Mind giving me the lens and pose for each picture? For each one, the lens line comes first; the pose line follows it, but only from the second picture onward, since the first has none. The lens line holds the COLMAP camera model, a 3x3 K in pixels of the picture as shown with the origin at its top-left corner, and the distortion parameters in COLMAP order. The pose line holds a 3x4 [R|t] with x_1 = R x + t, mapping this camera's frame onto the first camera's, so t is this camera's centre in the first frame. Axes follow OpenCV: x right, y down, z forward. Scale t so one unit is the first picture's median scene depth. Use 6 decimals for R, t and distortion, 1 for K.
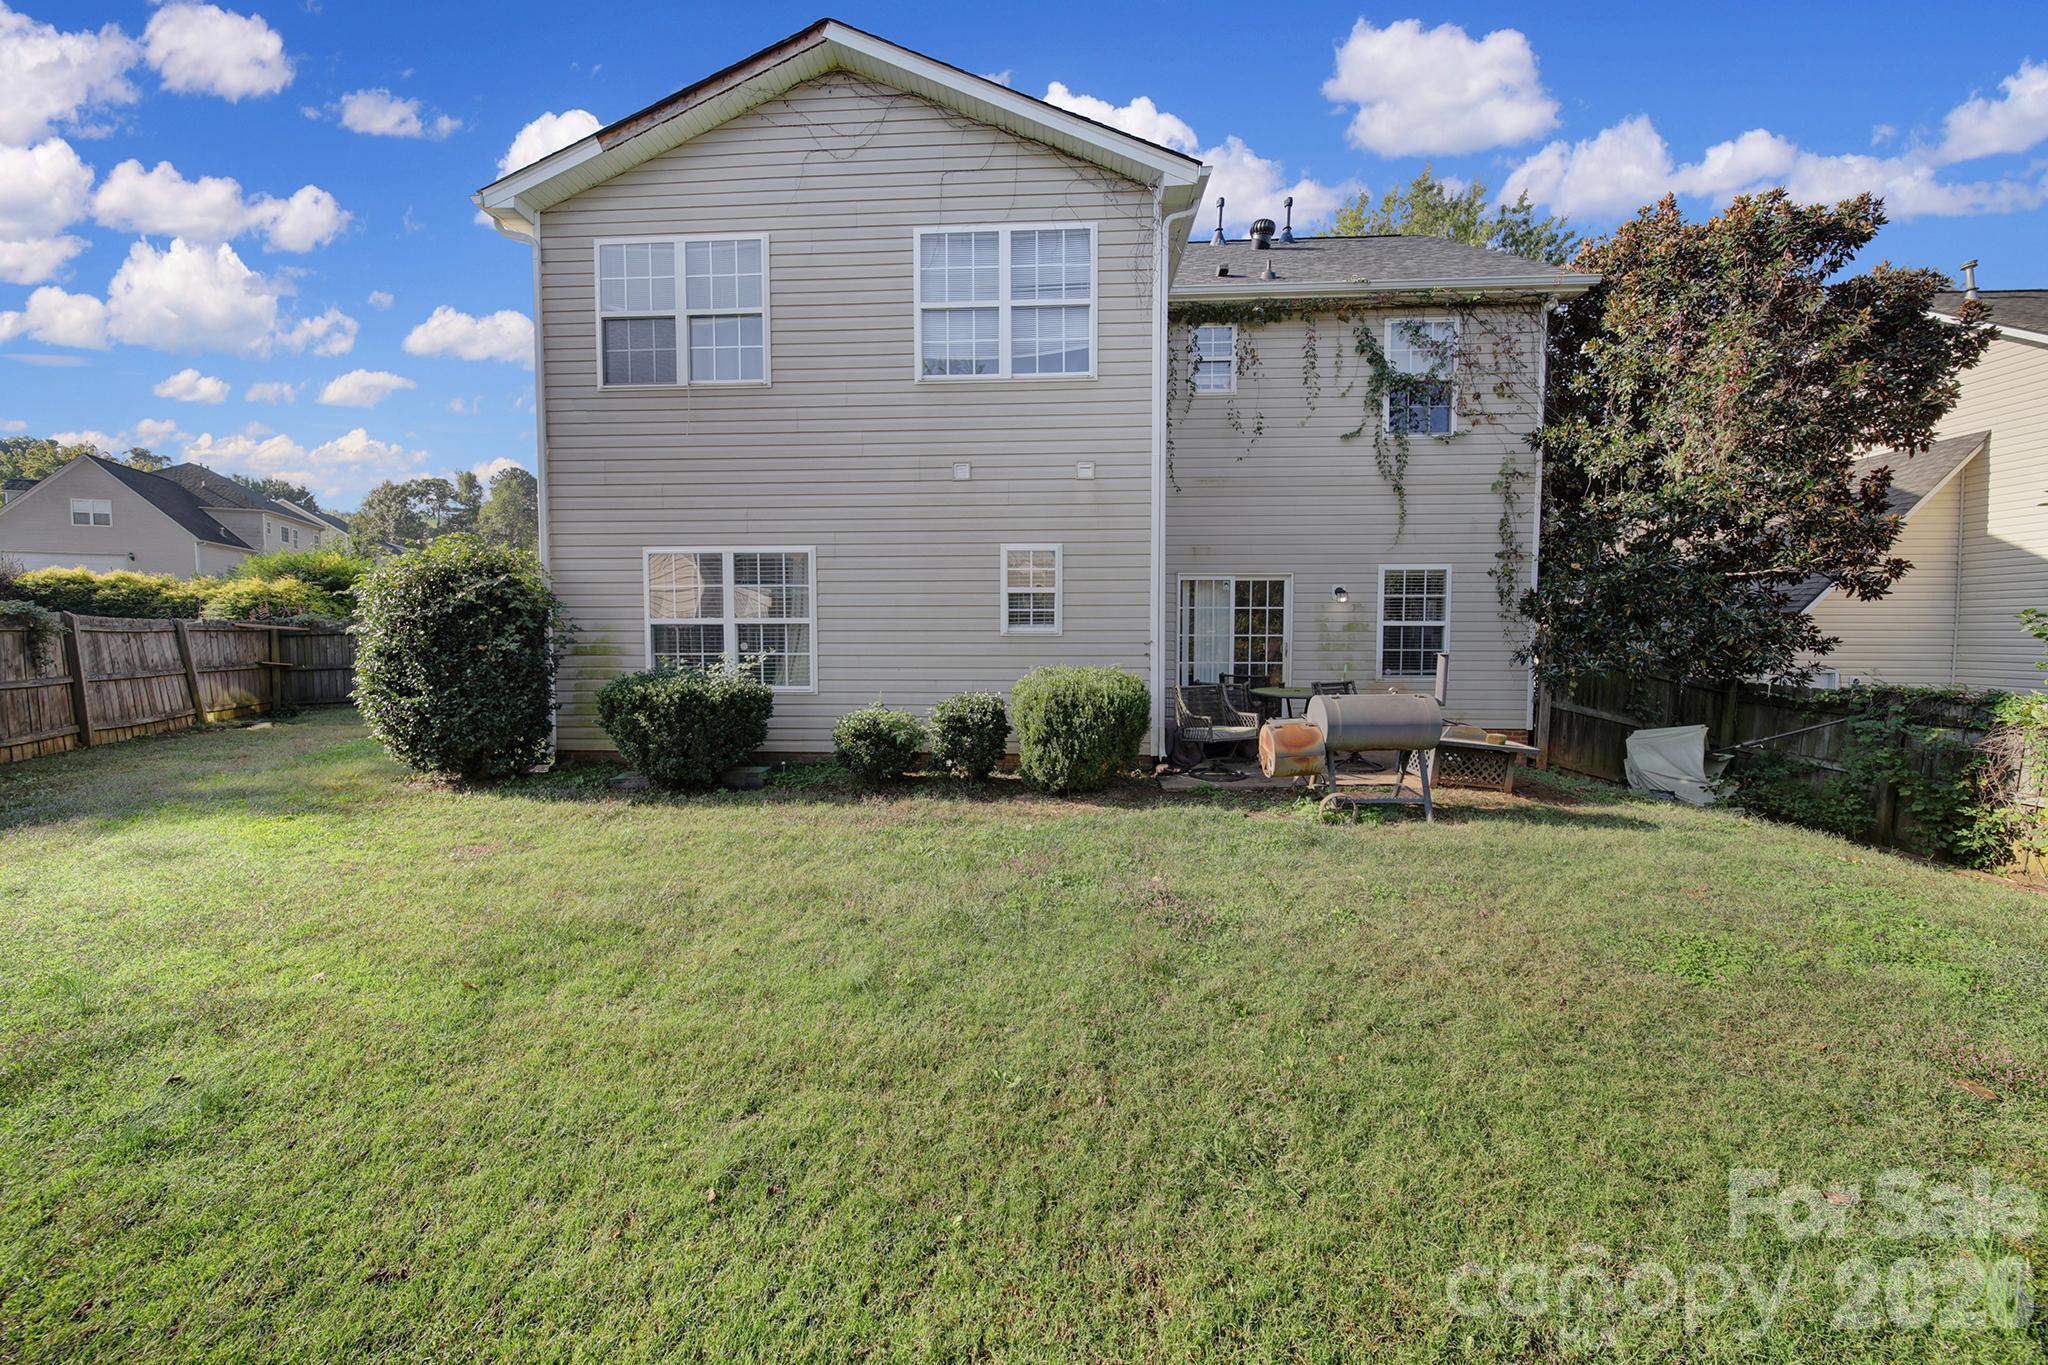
lens RADIAL K [[720.9, 0, 1032.0], [0, 720.9, 677.6], [0, 0, 1]] dist [-0.000604, -0.000496]
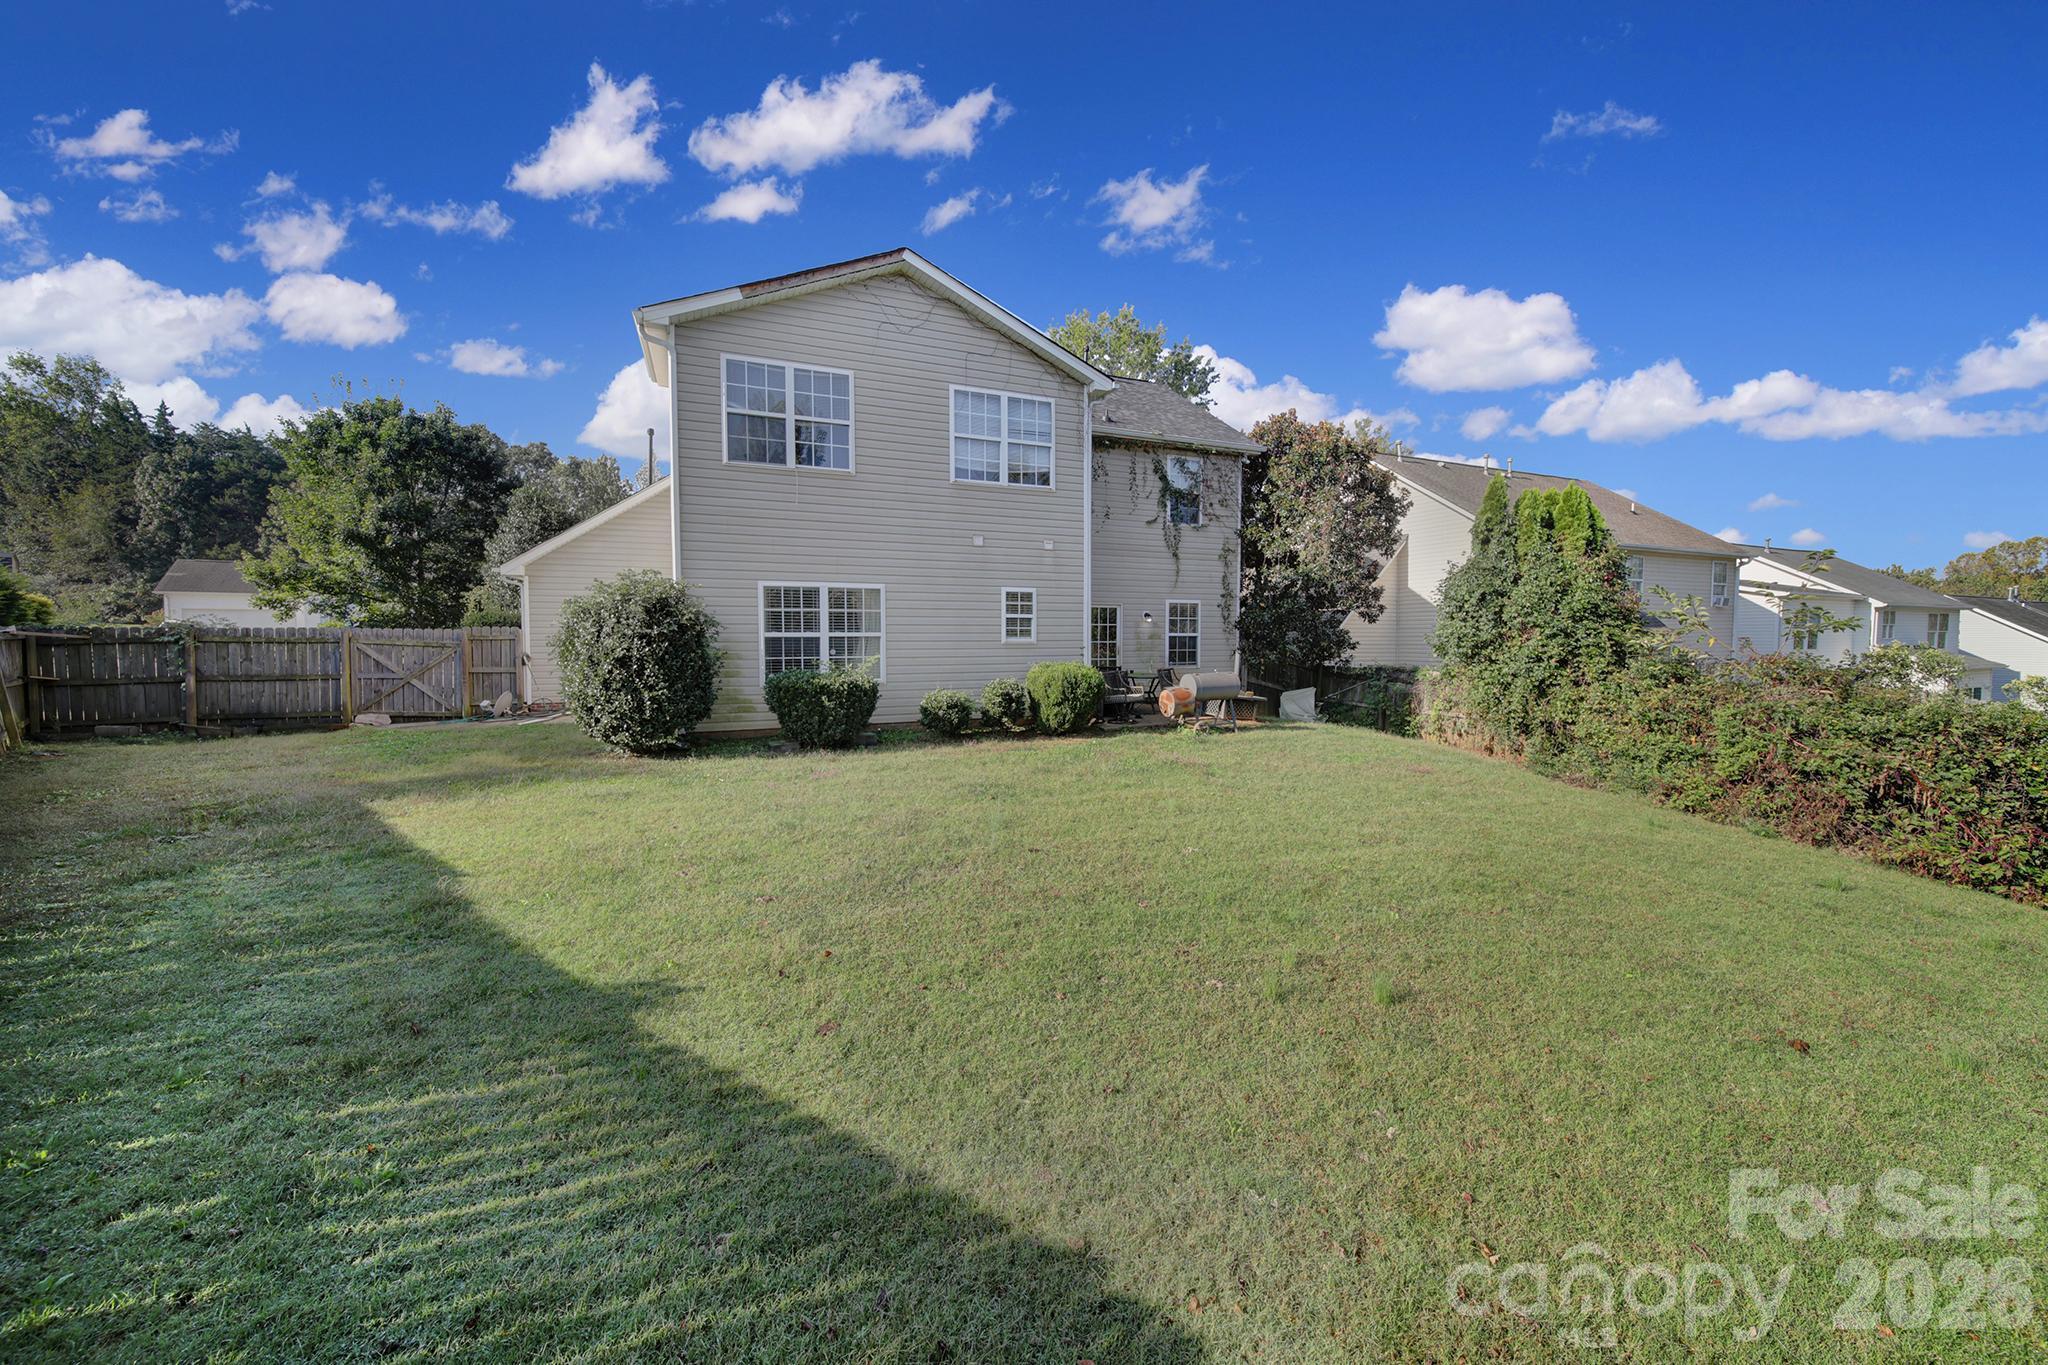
lens RADIAL K [[720.9, 0, 1032.0], [0, 720.9, 677.6], [0, 0, 1]] dist [-0.000604, -0.000496]
pose [[0.897593, -0.025864, 0.440066, -0.690633], [0.025589, 0.999651, 0.006560, 0.008450], [-0.440082, 0.005372, 0.897941, -0.471629]]
